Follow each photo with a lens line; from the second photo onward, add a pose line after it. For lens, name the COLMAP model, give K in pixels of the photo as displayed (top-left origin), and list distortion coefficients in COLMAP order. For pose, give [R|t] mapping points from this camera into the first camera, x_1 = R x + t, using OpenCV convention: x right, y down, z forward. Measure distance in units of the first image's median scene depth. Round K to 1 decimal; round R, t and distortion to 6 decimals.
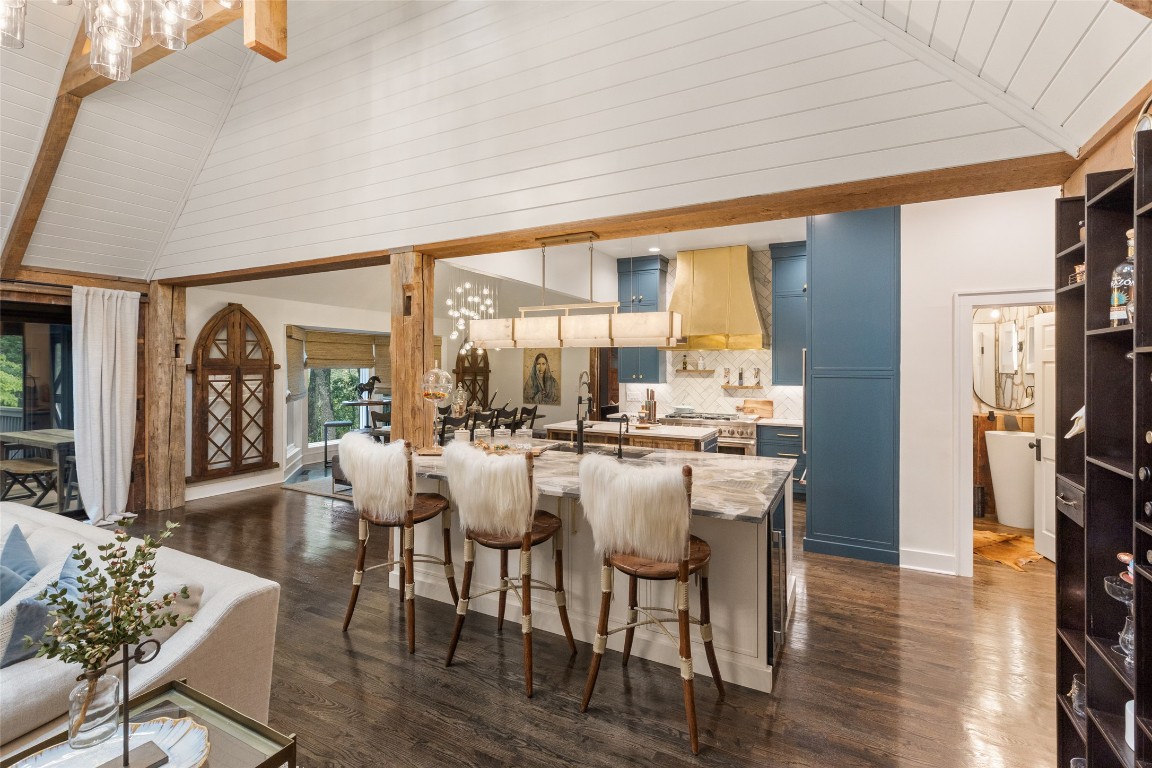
lens RADIAL K [[518.0, 0, 582.4], [0, 518.0, 365.0], [0, 0, 1]] dist [0.000655, -0.001153]
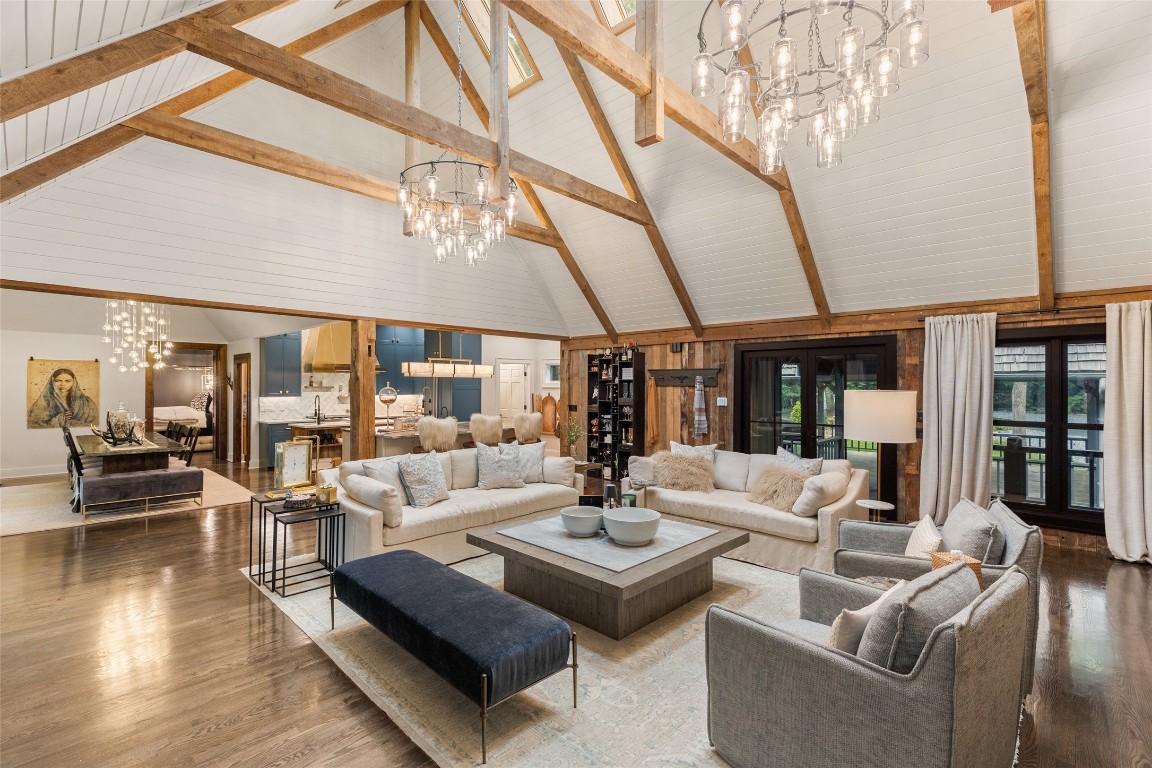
lens RADIAL K [[518.0, 0, 581.5], [0, 518.0, 383.0], [0, 0, 1]] dist [0.000655, -0.001153]
pose [[0.264545, 0.001662, 0.964372, -1.034478], [-0.003884, 0.999992, -0.000658, -0.002325], [-0.964366, -0.003572, 0.264549, -0.101607]]
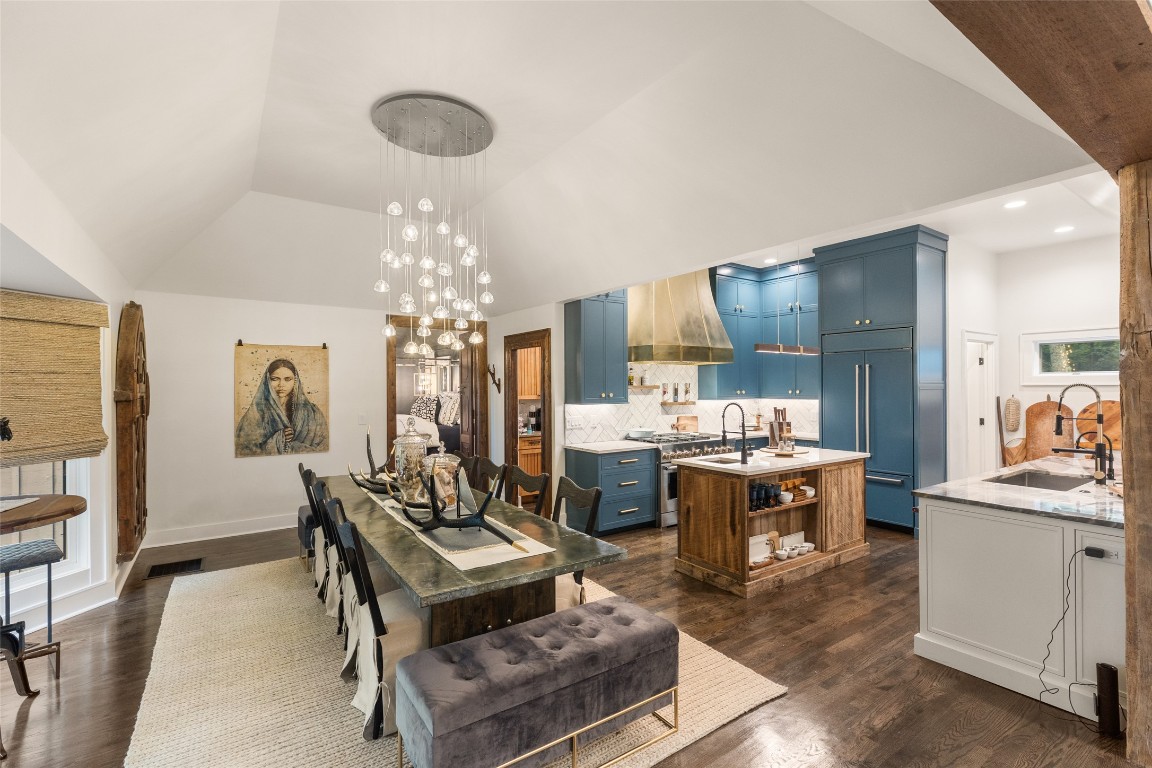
lens RADIAL K [[518.0, 0, 574.3], [0, 518.0, 384.7], [0, 0, 1]] dist [0.000655, -0.001153]
pose [[0.466011, -0.003482, 0.884772, -0.623679], [0.003608, 0.999991, 0.002035, 0.005674], [-0.884771, 0.002243, 0.466020, 0.723775]]
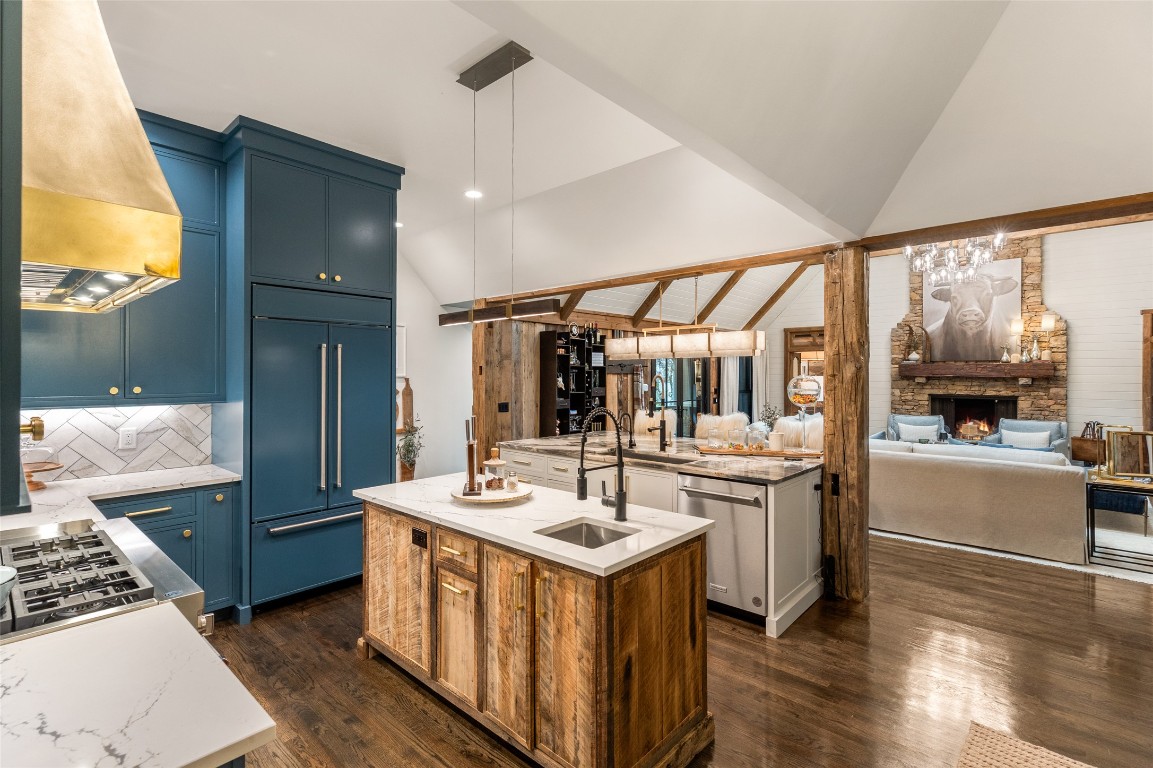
lens RADIAL K [[518.4, 0, 569.2], [0, 518.4, 379.0], [0, 0, 1]] dist [0.000655, -0.001153]
pose [[-0.958434, -0.010364, 0.285125, -0.089605], [-0.009398, 0.999945, 0.004755, 0.010077], [-0.285158, 0.001878, -0.958479, 1.128293]]
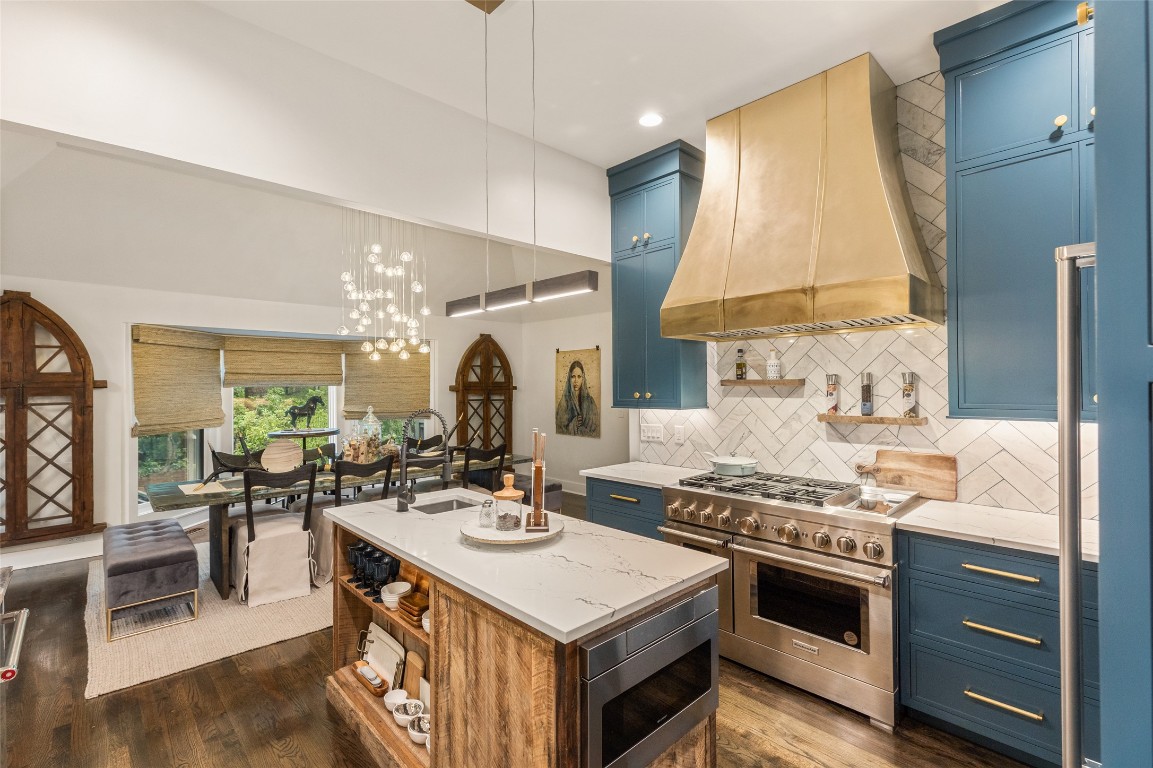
lens RADIAL K [[518.4, 0, 581.6], [0, 518.4, 381.6], [0, 0, 1]] dist [0.000655, -0.001153]
pose [[0.945916, -0.014141, -0.324105, 0.224579], [0.013651, 0.999900, -0.003785, 0.010901], [0.324126, -0.000844, 0.946014, 0.533194]]
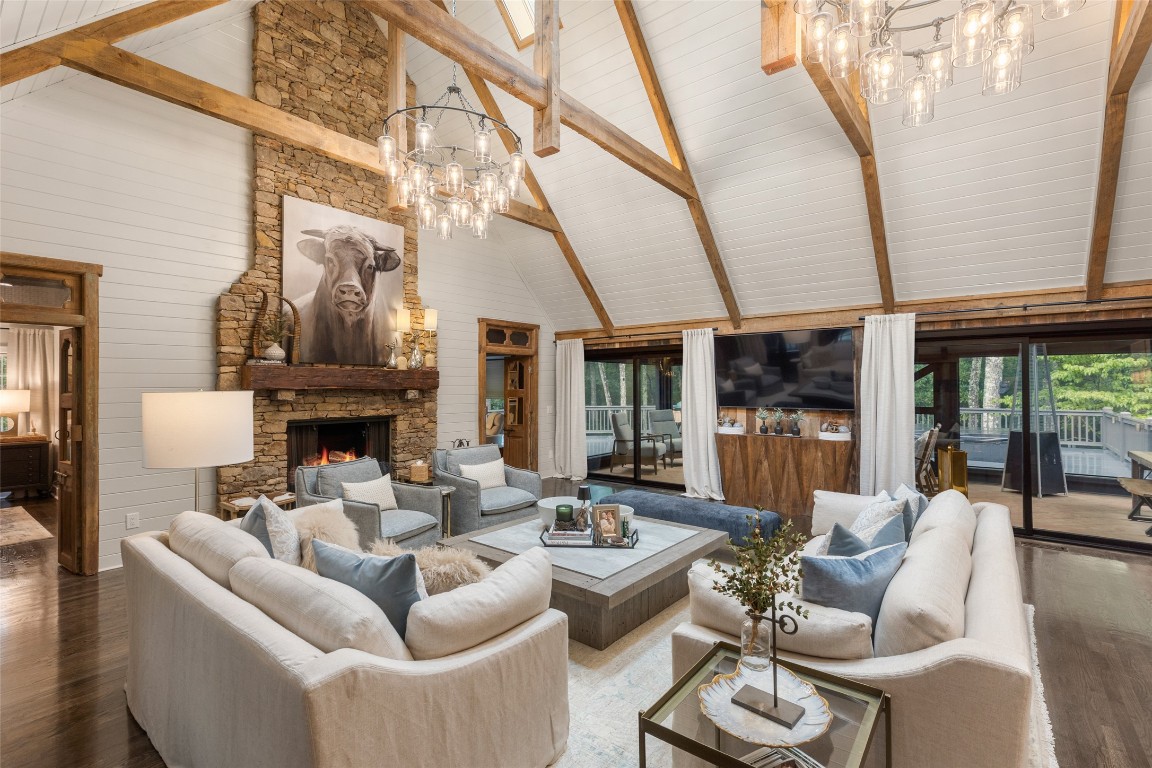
lens RADIAL K [[518.0, 0, 576.2], [0, 518.0, 379.0], [0, 0, 1]] dist [0.000655, -0.001153]
pose [[-0.204946, -0.015113, -0.978657, 0.059328], [0.006432, 0.999838, -0.016787, 0.001235], [0.978752, -0.009736, -0.204815, 0.107303]]
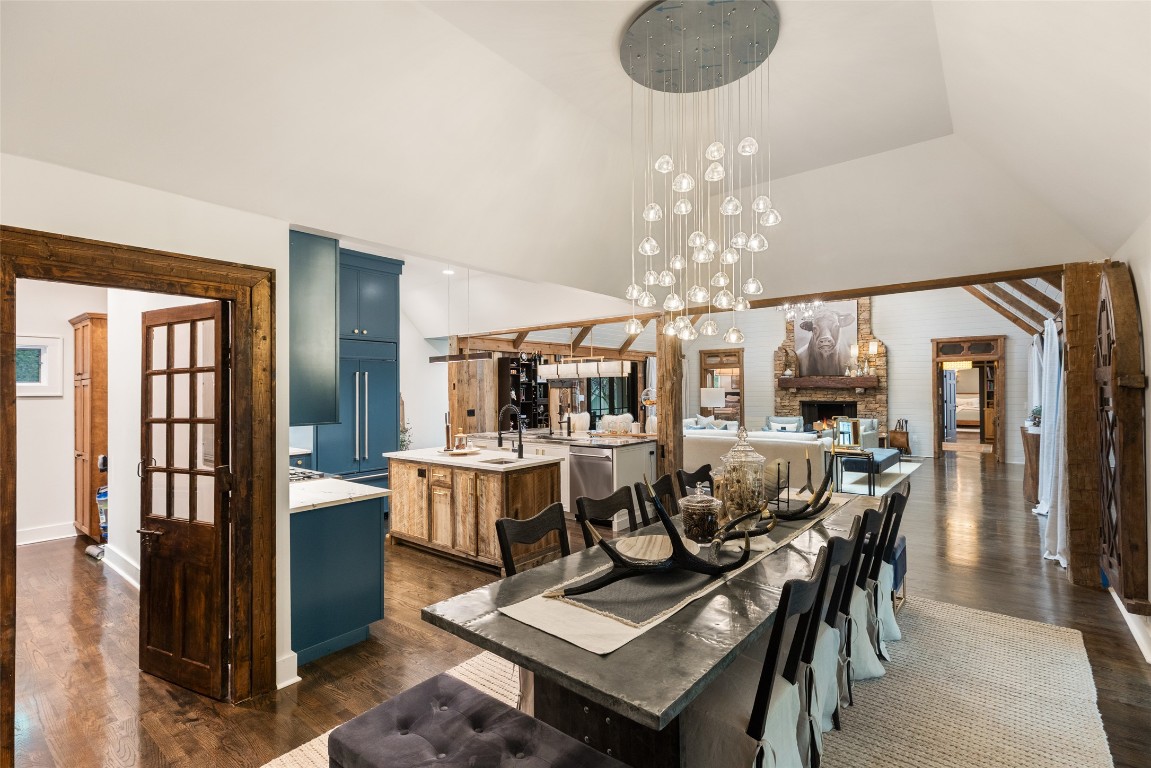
lens RADIAL K [[517.5, 0, 584.3], [0, 517.5, 386.6], [0, 0, 1]] dist [0.000655, -0.001153]
pose [[-0.976595, 0.001860, 0.215078, -0.266096], [0.000356, 0.999975, -0.007033, 0.010084], [-0.215086, -0.006792, -0.976572, 1.472698]]
